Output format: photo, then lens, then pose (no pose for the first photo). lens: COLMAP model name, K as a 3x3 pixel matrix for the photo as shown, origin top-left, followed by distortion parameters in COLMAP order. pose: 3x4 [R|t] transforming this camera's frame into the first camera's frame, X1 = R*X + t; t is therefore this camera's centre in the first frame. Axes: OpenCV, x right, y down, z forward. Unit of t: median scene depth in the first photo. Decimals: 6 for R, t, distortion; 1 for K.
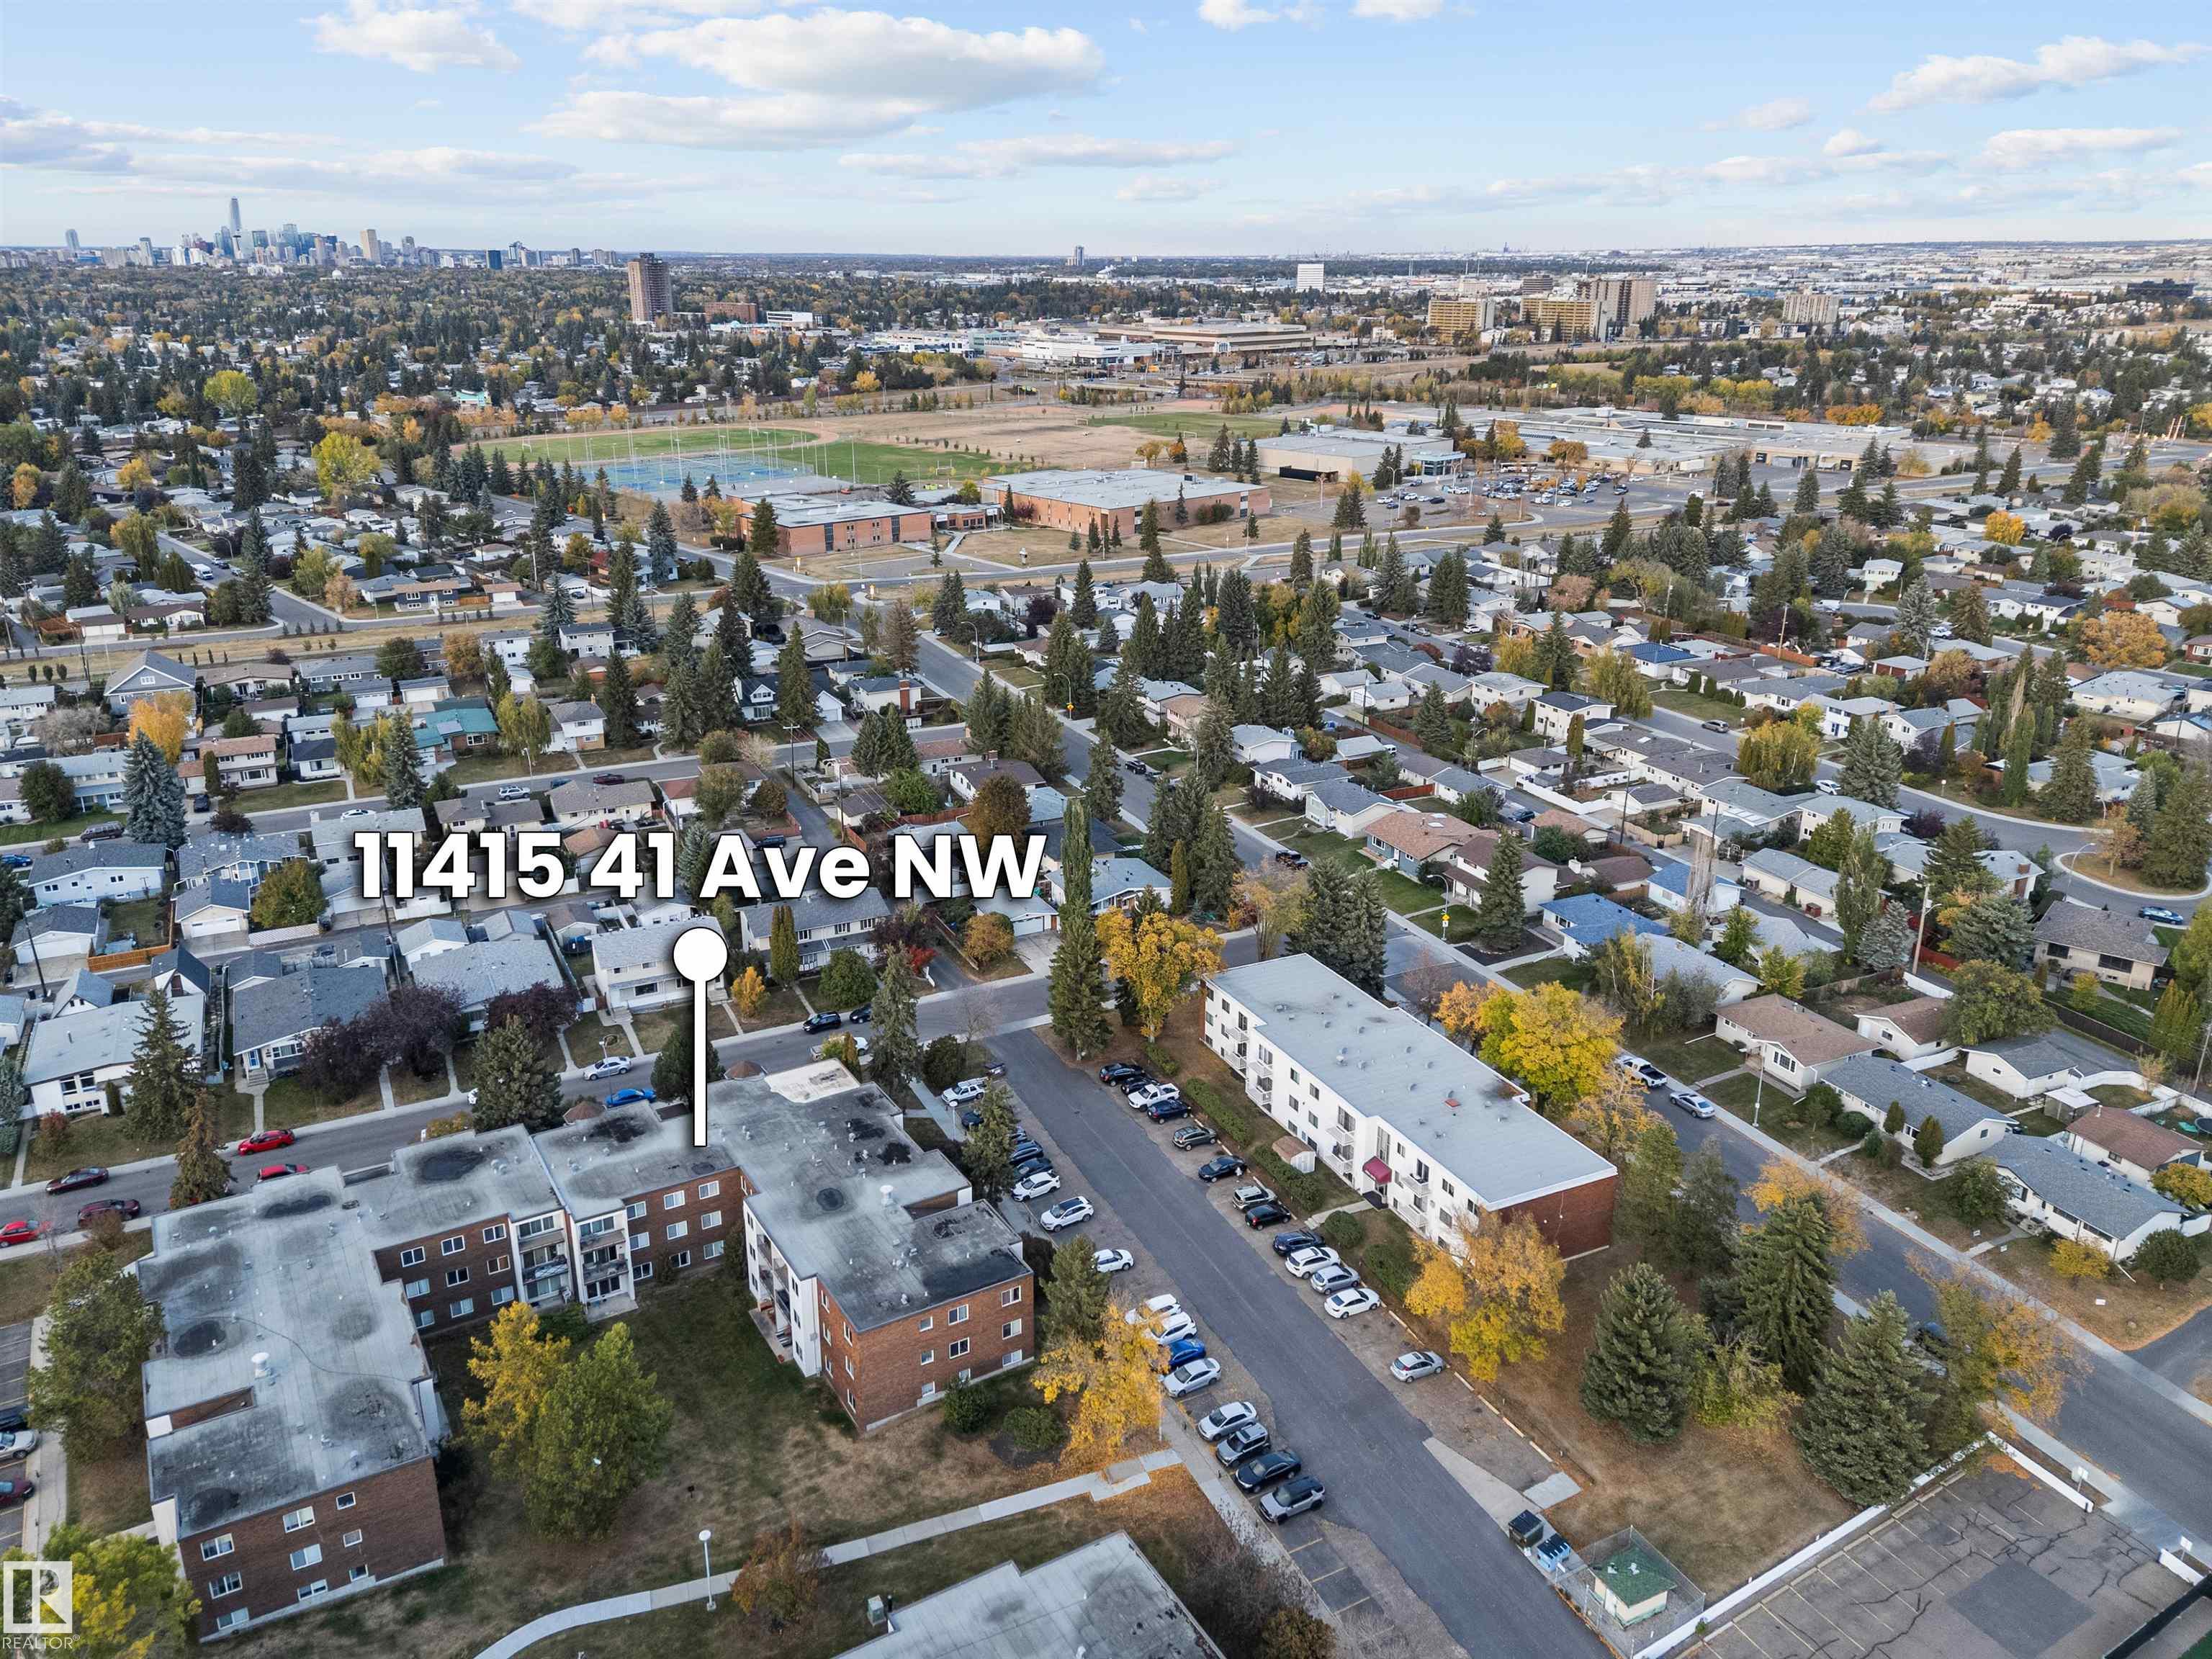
lens RADIAL K [[1611.5, 0, 1106.0], [0, 1611.5, 829.5], [0, 0, 1]] dist [0.100709, -0.103802]
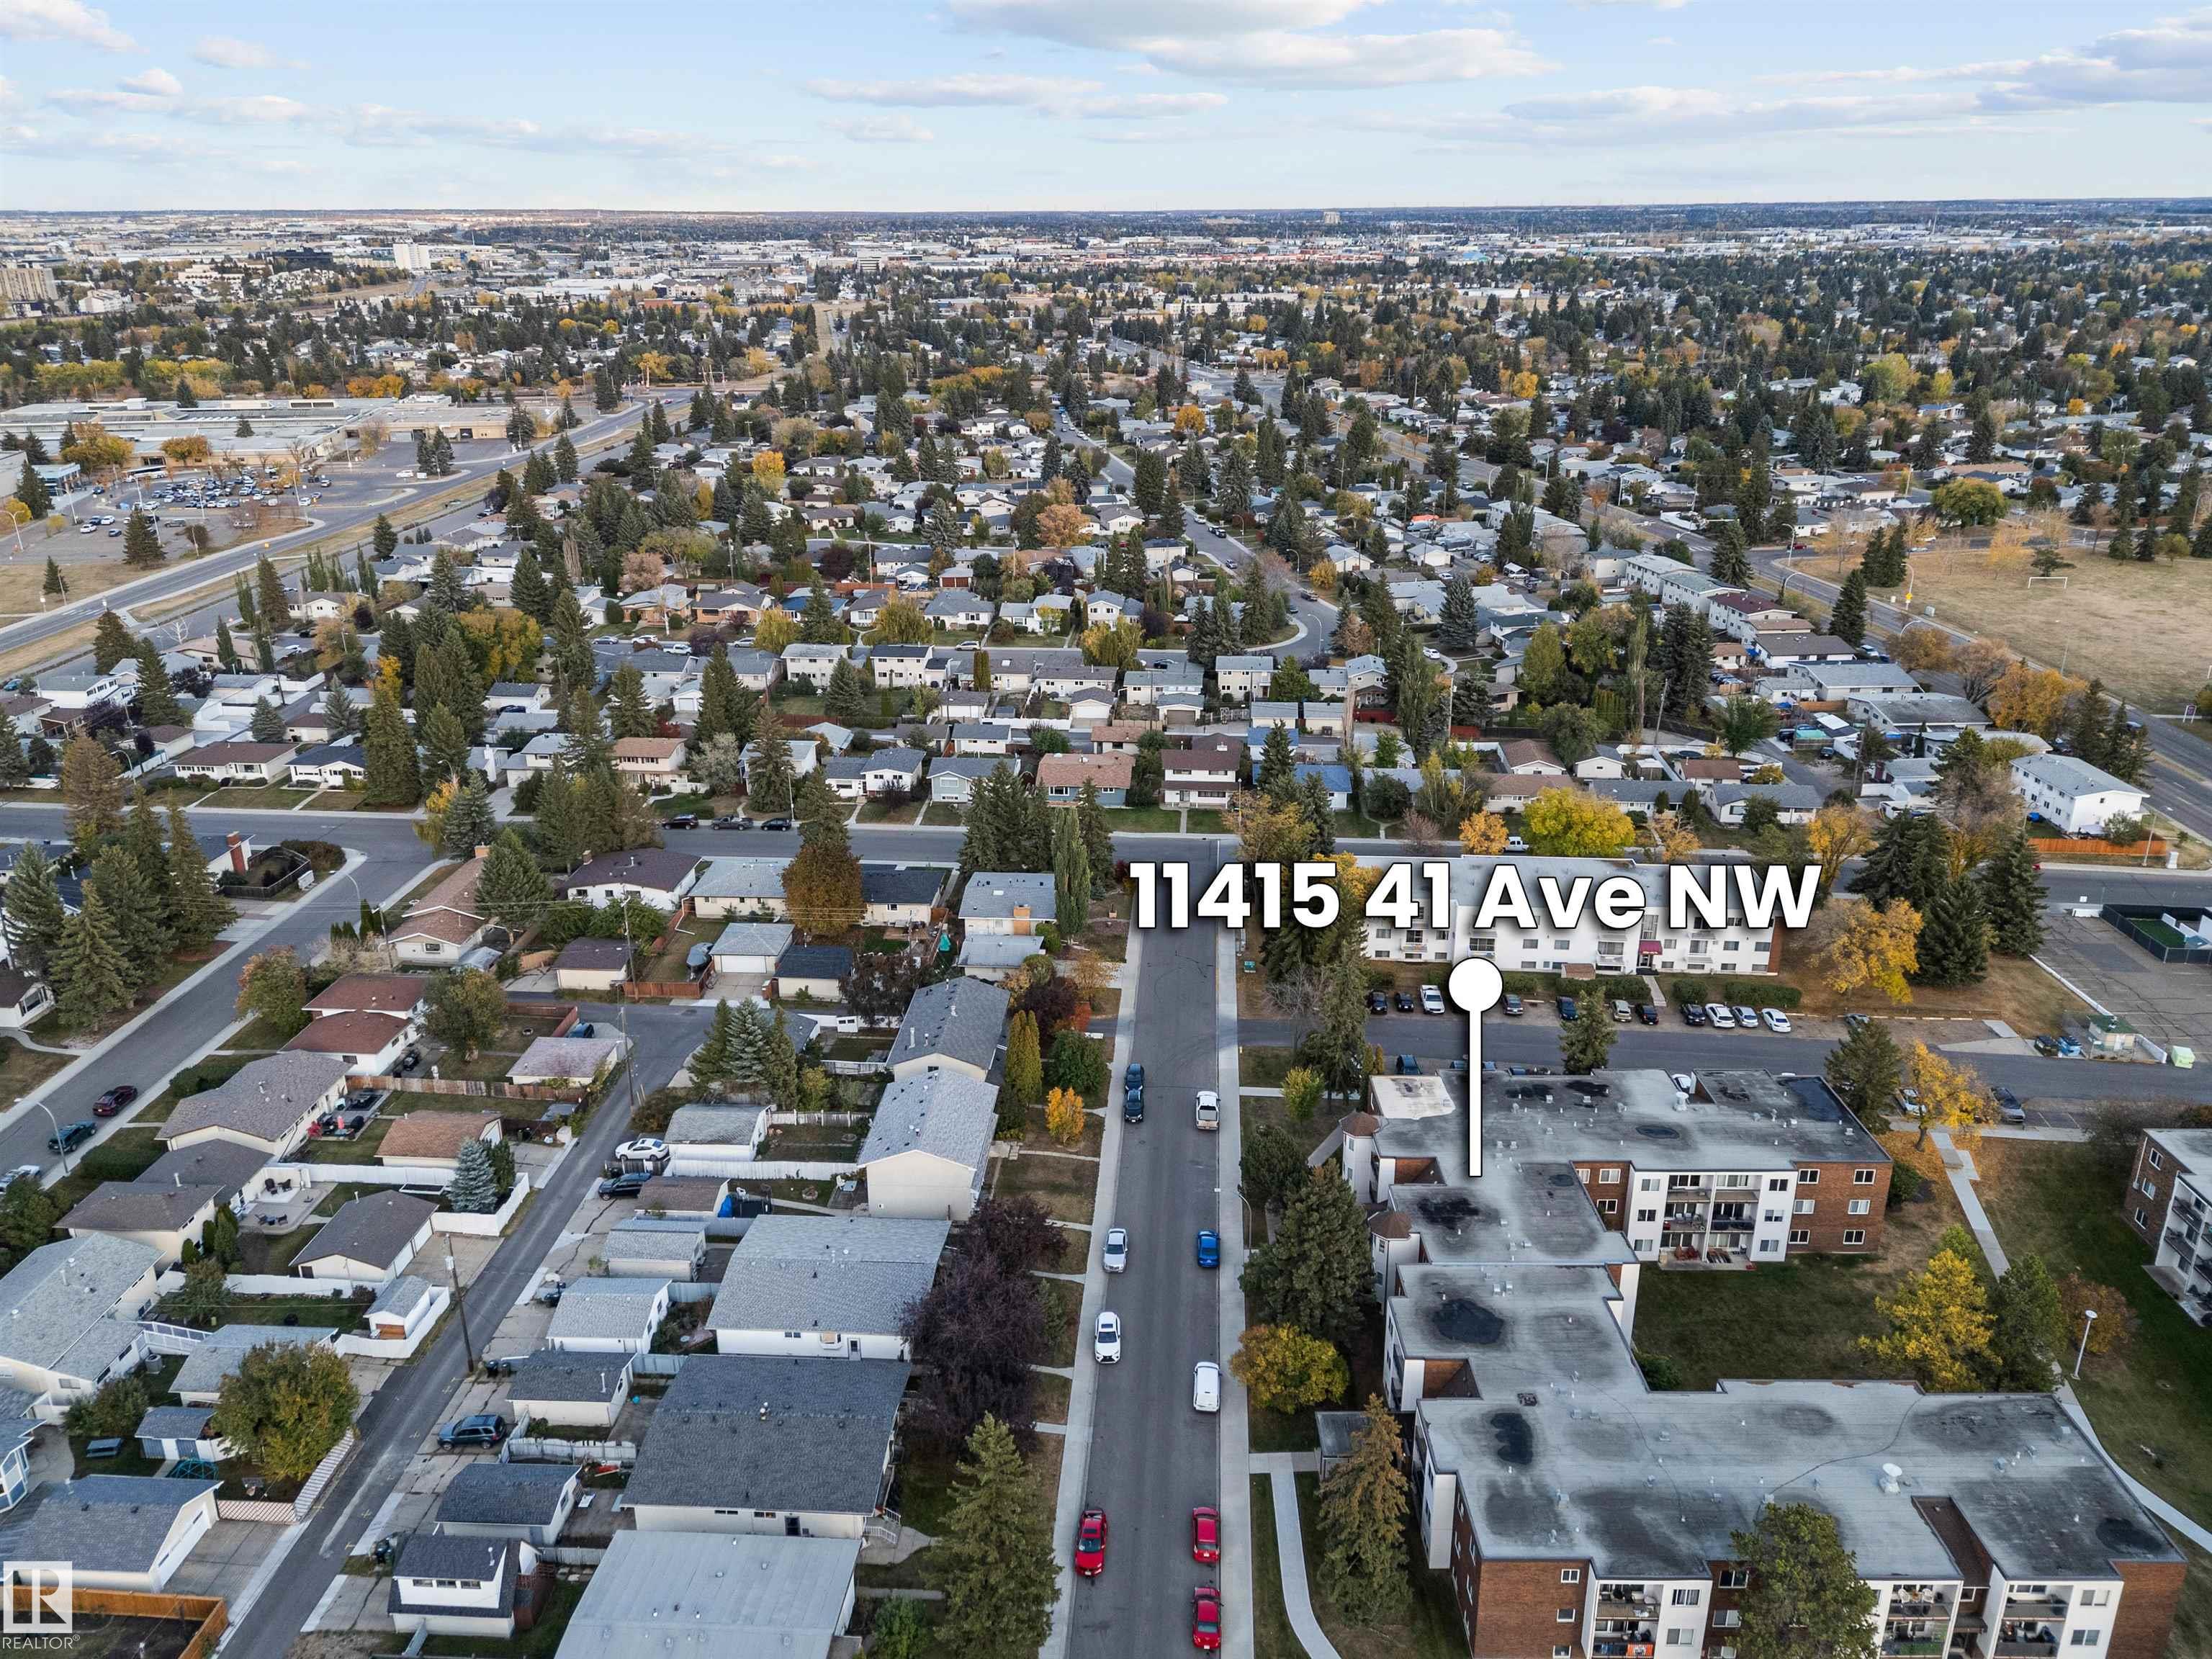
lens RADIAL K [[1625.0, 0, 1106.0], [0, 1625.0, 829.5], [0, 0, 1]] dist [0.095102, -0.106293]
pose [[0.505695, -0.304449, 0.807207, -1.096005], [0.294833, 0.940315, 0.169947, -0.227319], [-0.810769, 0.152050, 0.565274, 0.643011]]
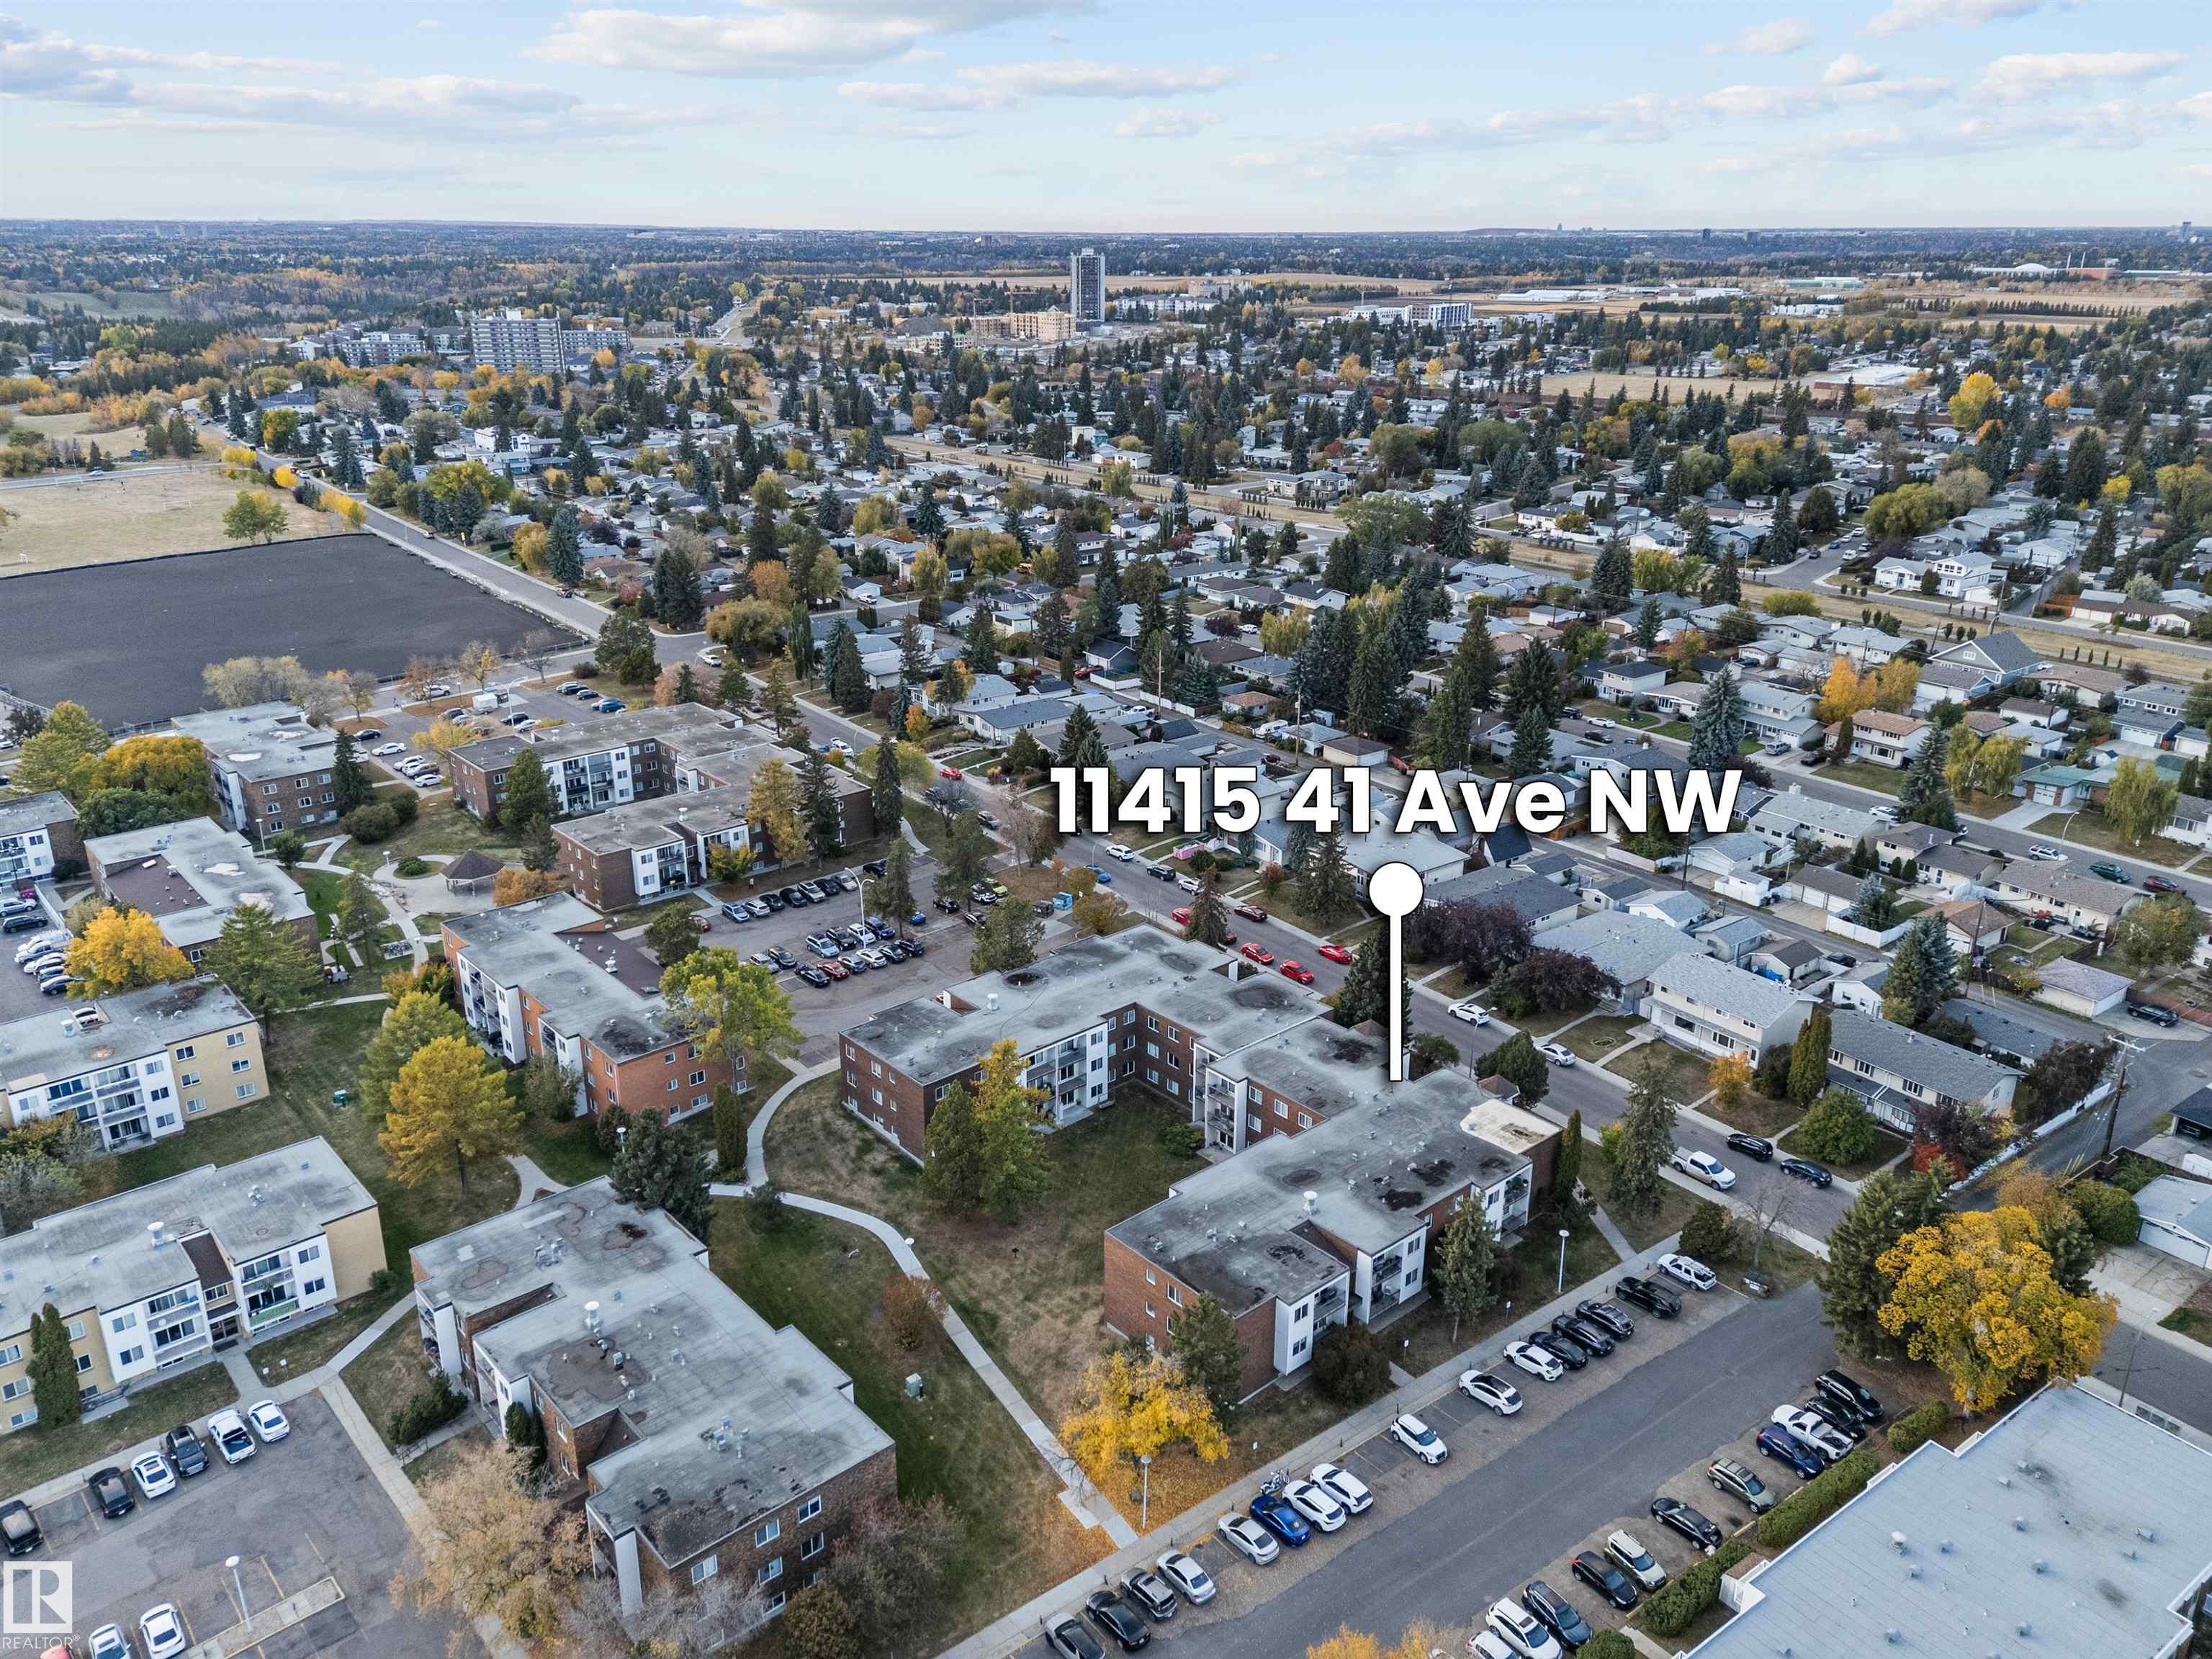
lens RADIAL K [[1625.0, 0, 1106.0], [0, 1625.0, 829.5], [0, 0, 1]] dist [0.095102, -0.106293]
pose [[0.186137, 0.337763, -0.922642, 0.645405], [-0.330384, 0.905888, 0.264977, -0.188831], [0.925310, 0.255505, 0.280211, 0.529490]]
